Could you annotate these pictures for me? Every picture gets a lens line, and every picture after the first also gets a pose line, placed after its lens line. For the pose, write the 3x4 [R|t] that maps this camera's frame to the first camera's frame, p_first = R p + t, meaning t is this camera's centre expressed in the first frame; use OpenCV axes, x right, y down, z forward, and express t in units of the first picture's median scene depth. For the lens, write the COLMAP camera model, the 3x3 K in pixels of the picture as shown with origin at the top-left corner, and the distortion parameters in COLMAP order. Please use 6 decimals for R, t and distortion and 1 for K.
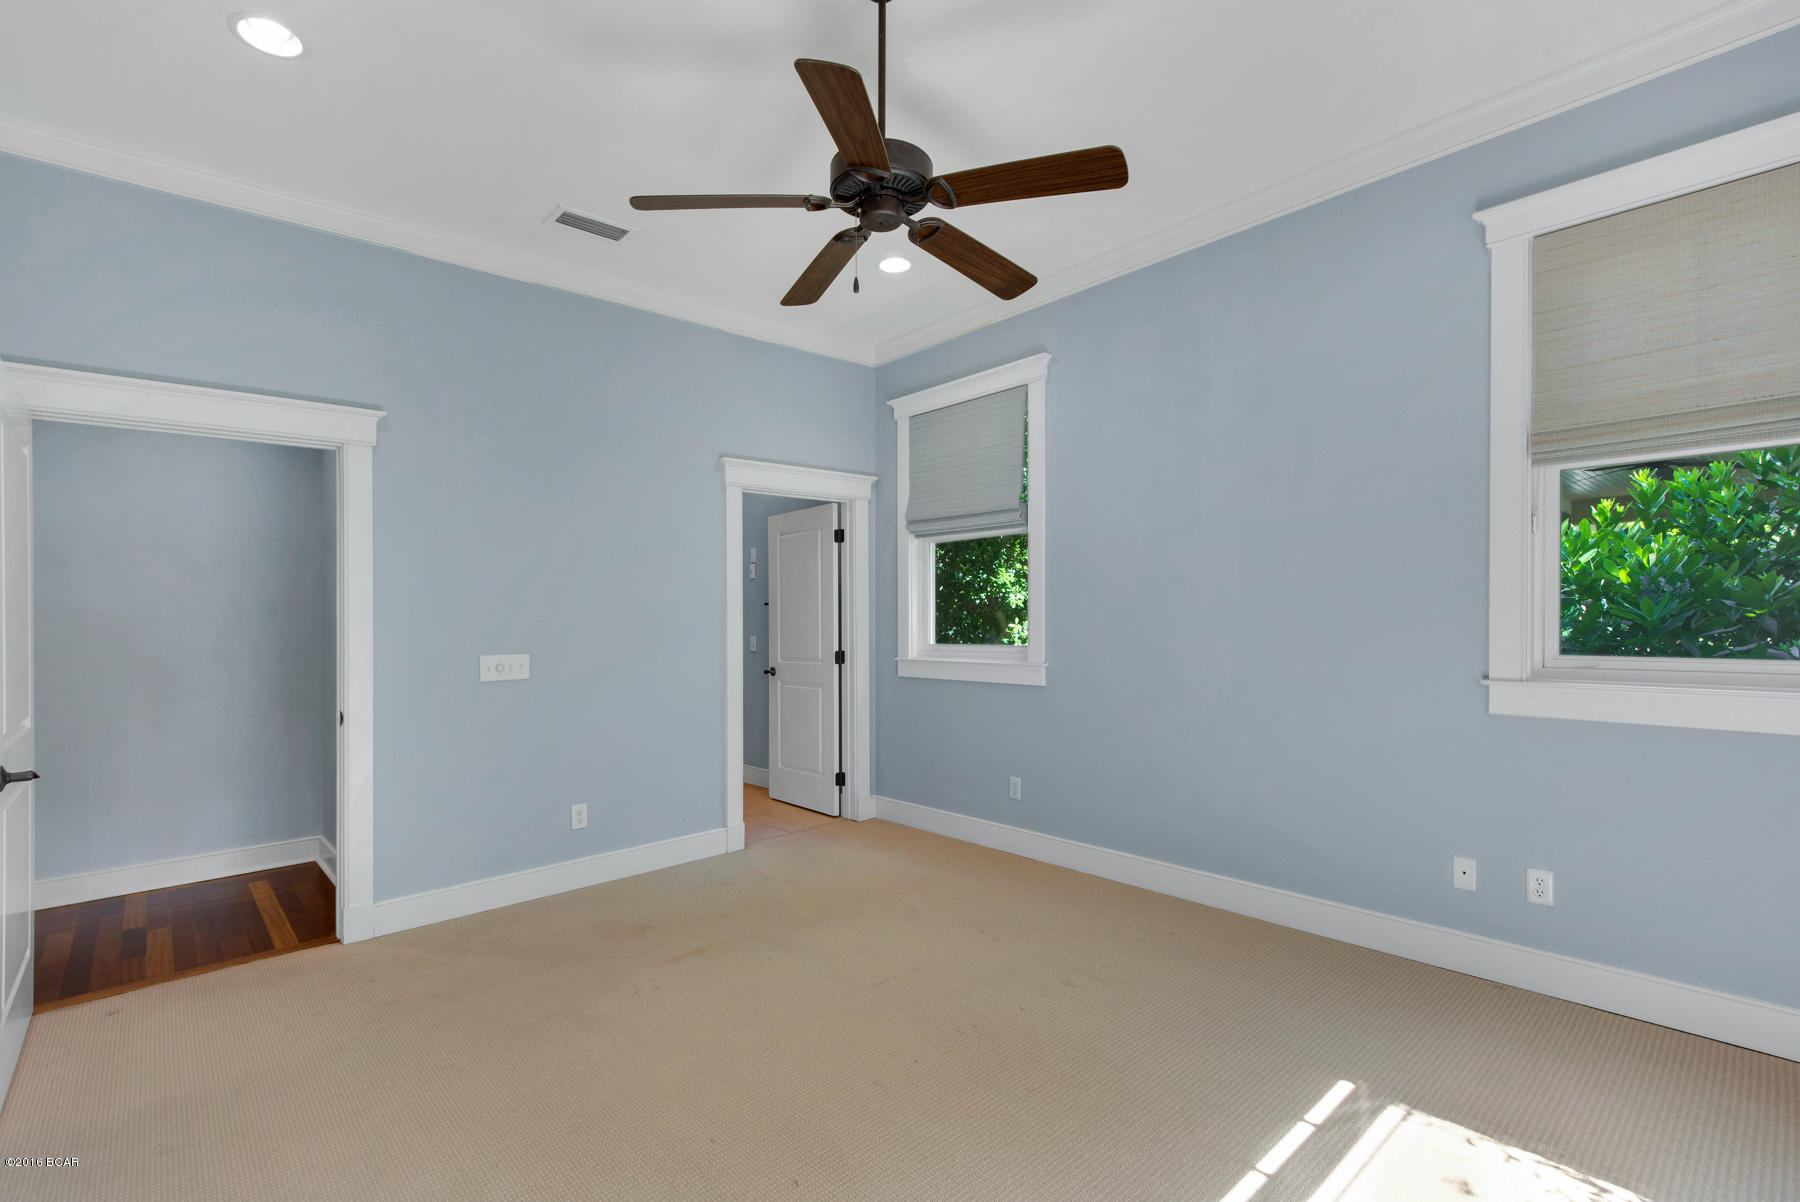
lens RADIAL K [[819.2, 0, 892.5], [0, 819.2, 616.3], [0, 0, 1]] dist [0.001454, 0.000026]
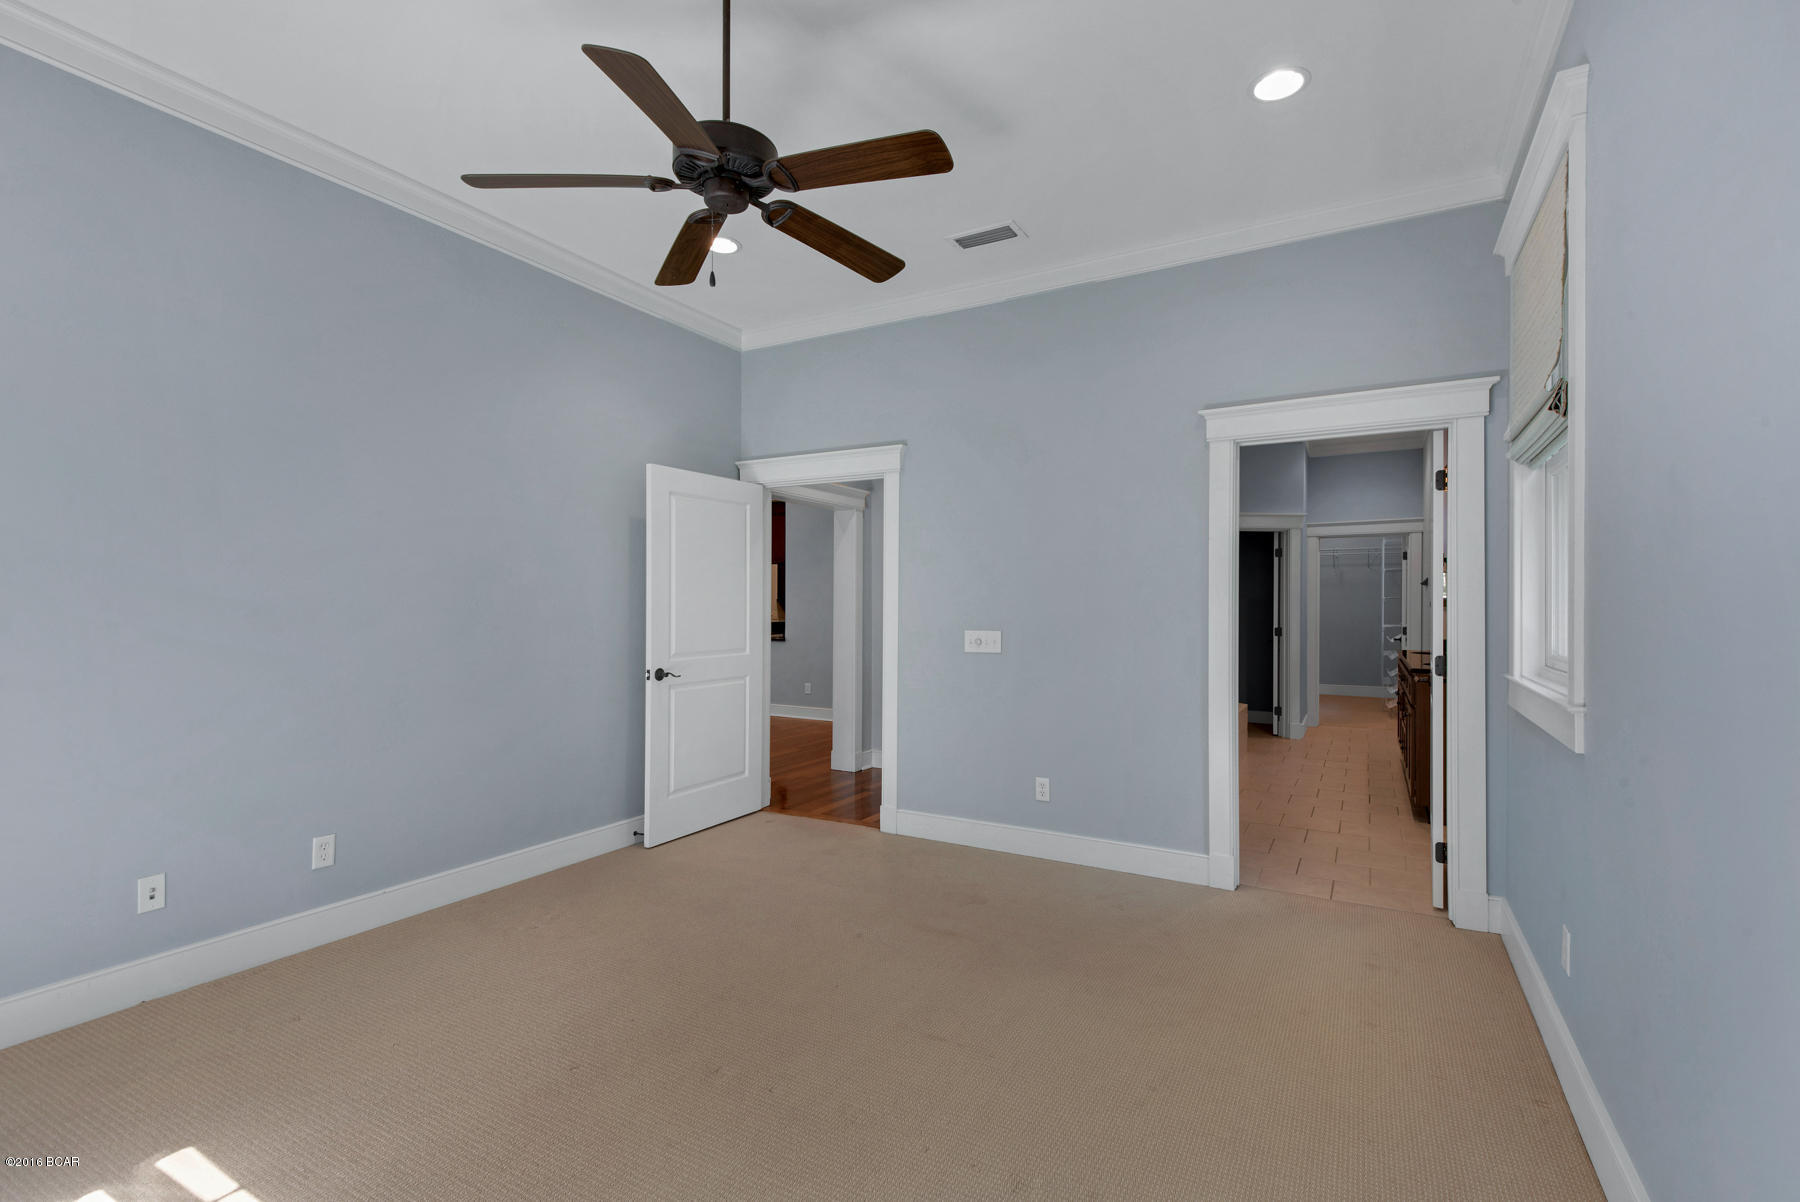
lens RADIAL K [[819.2, 0, 891.0], [0, 819.2, 588.3], [0, 0, 1]] dist [0.001454, 0.000026]
pose [[0.294316, -0.000848, -0.955708, 0.593802], [-0.006030, 0.999978, -0.002744, -0.009030], [0.955689, 0.006571, 0.294304, 0.535276]]
